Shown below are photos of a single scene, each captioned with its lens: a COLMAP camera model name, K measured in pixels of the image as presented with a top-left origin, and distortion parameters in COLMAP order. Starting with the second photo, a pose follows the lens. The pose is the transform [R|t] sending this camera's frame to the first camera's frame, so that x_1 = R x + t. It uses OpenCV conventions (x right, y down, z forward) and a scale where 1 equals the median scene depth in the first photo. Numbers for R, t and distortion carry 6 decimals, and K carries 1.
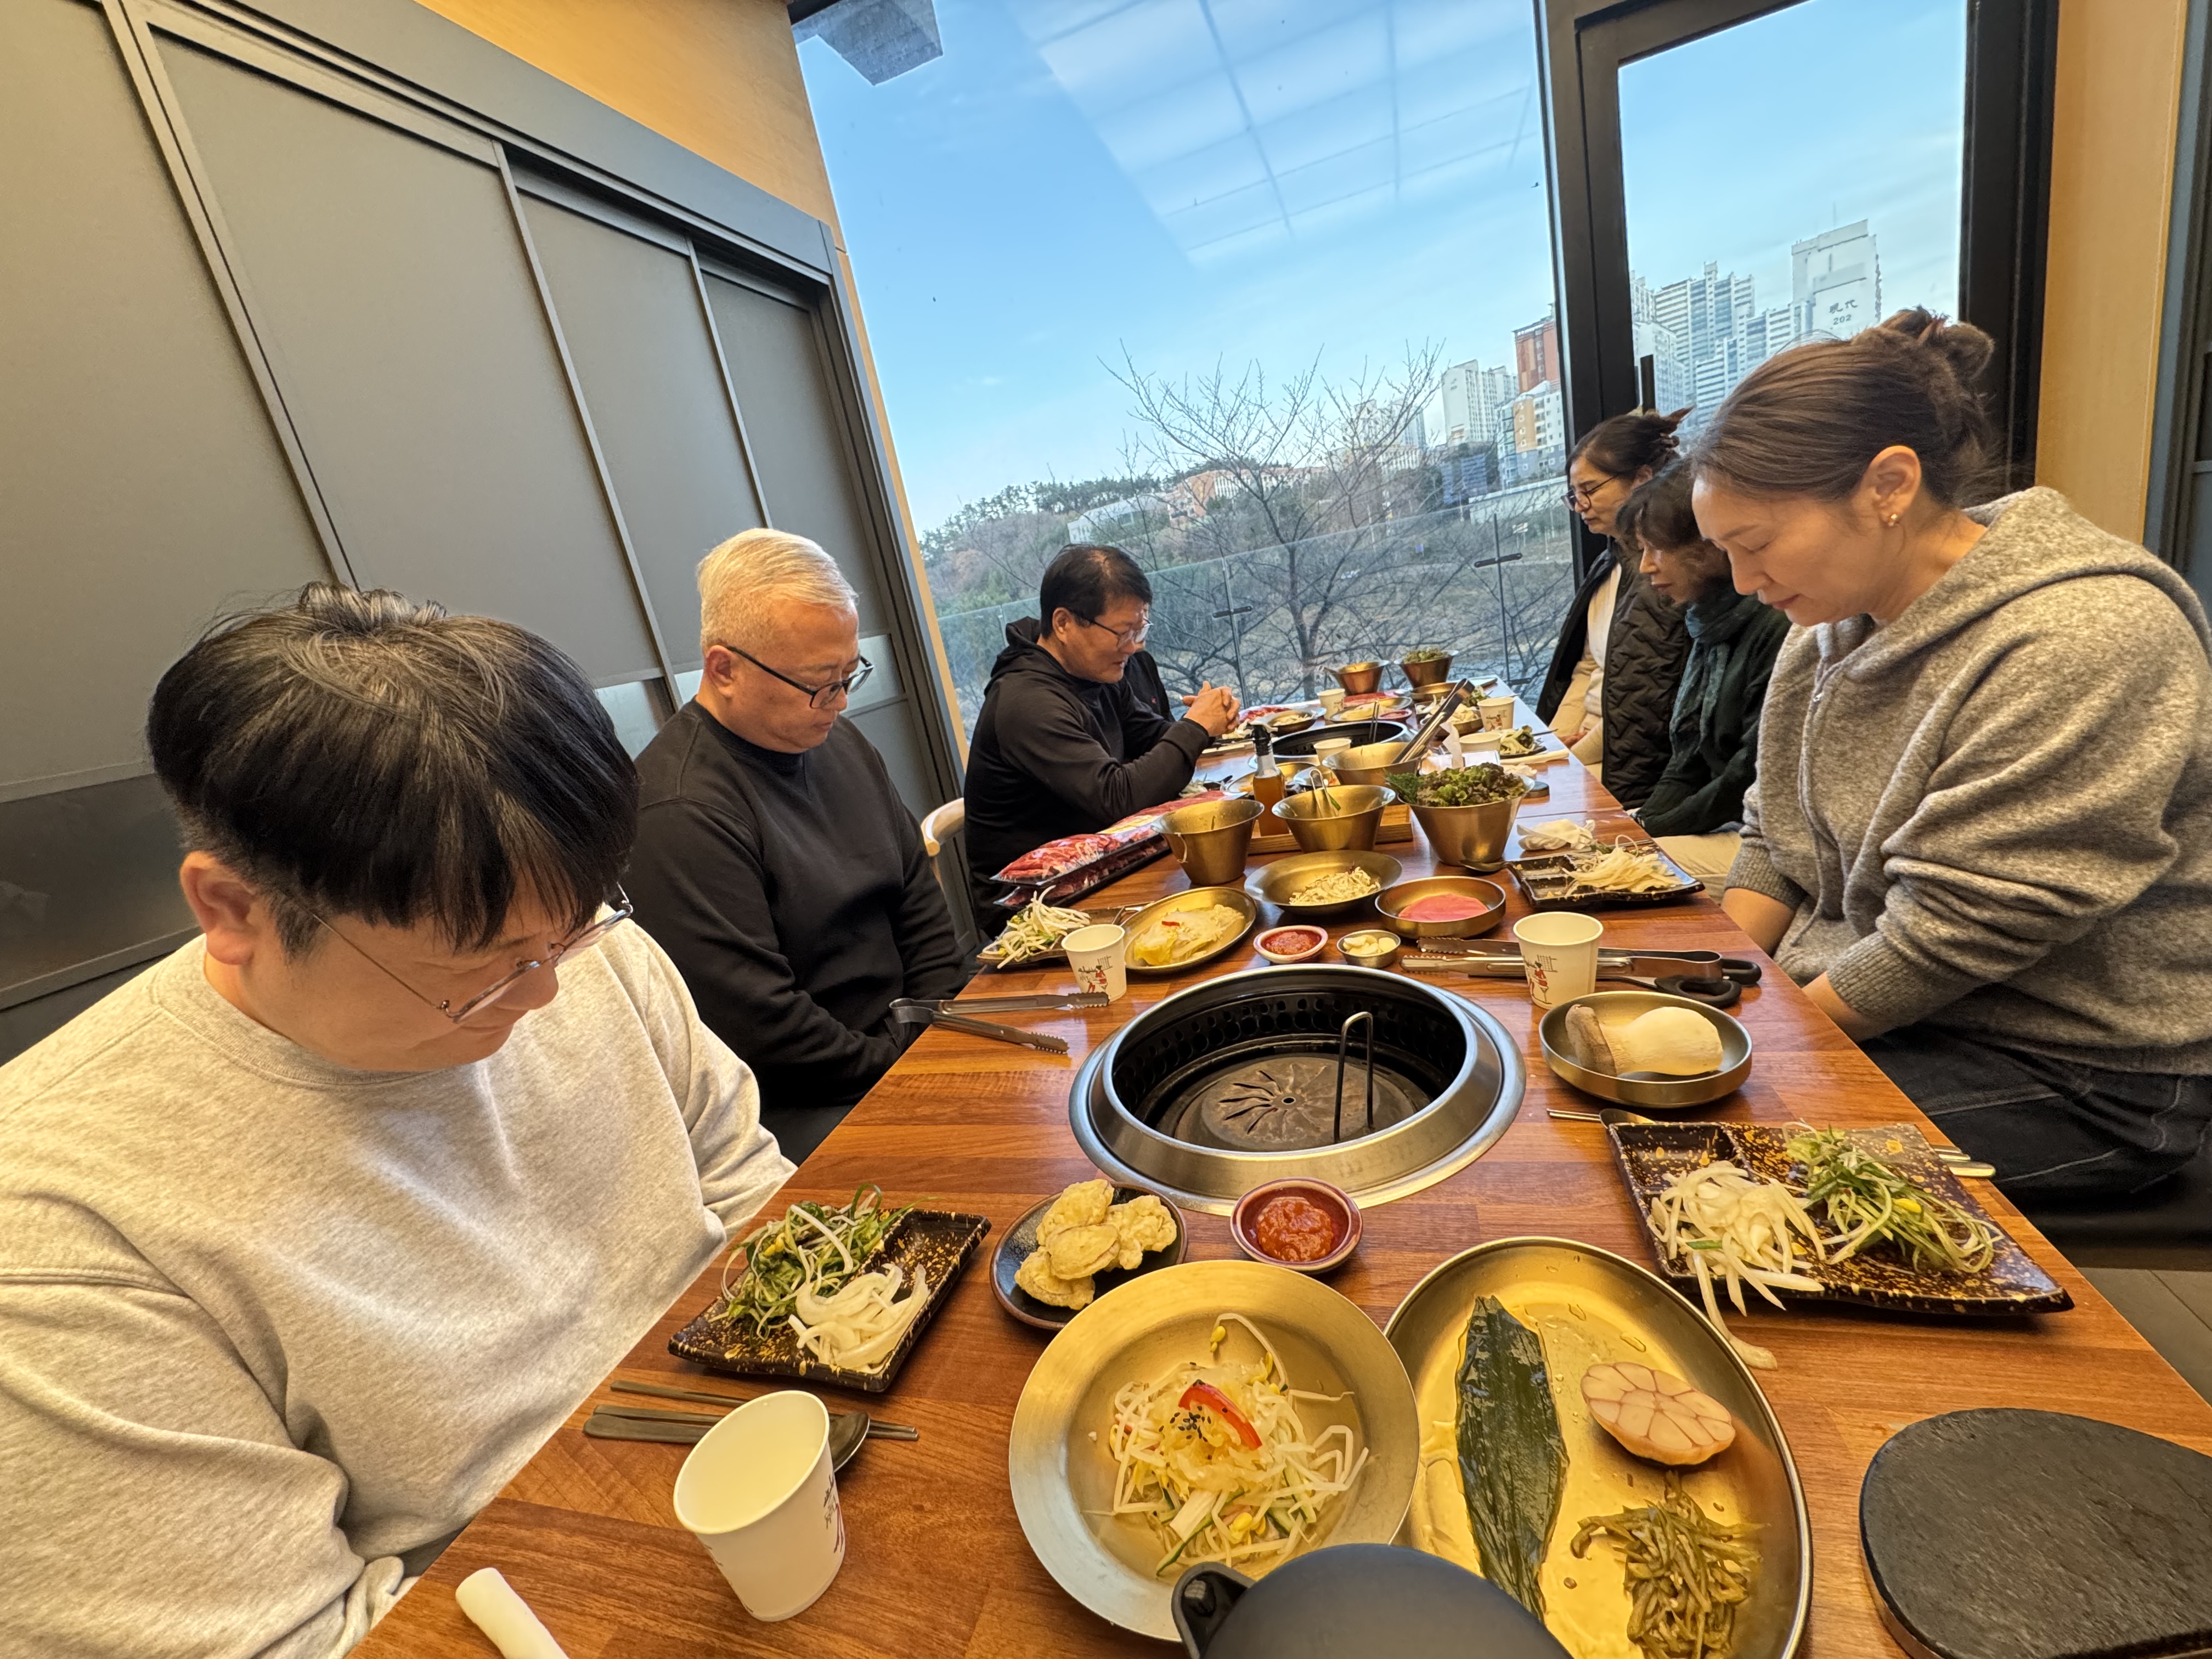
lens RADIAL K [[885.9, 0, 1106.0], [0, 885.9, 829.5], [0, 0, 1]] dist [0.001336, 0.000094]
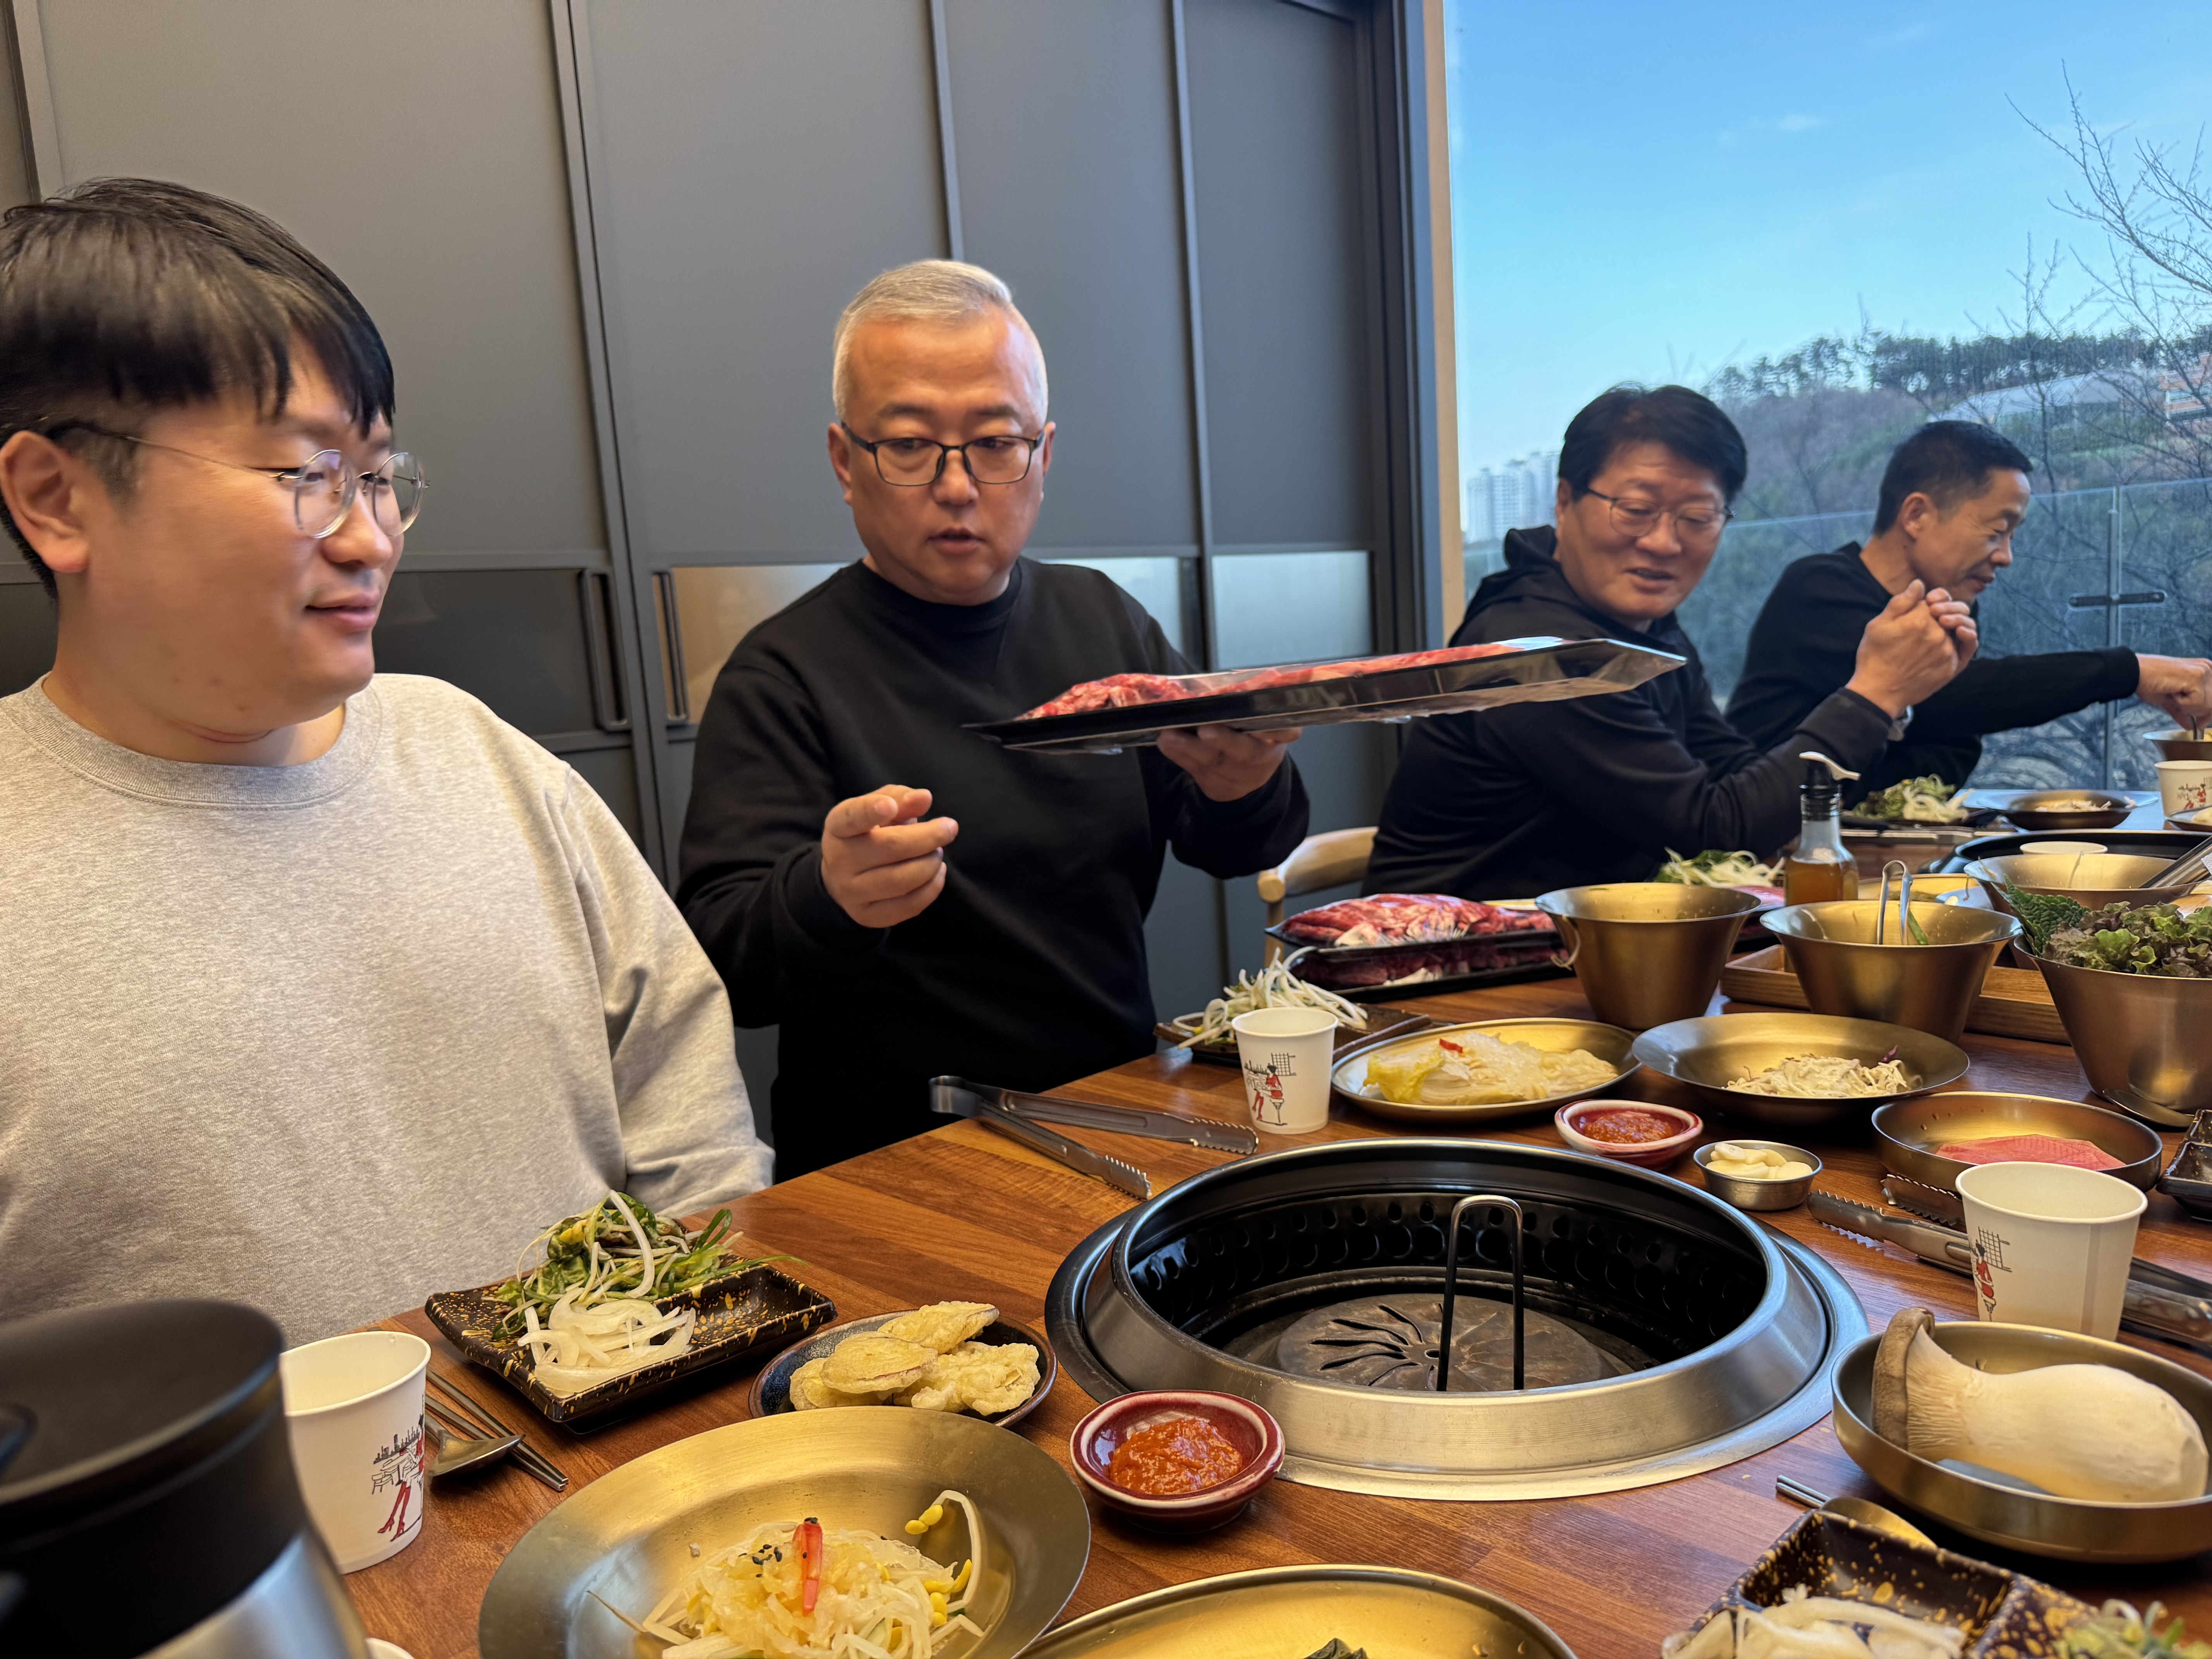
lens RADIAL K [[1620.2, 0, 1106.0], [0, 1620.2, 829.5], [0, 0, 1]] dist [-0.003414, -0.007466]
pose [[0.864087, 0.194847, -0.464099, 0.308653], [-0.226439, 0.973943, -0.012698, 0.032384], [0.449531, 0.116062, 0.885692, -0.018526]]
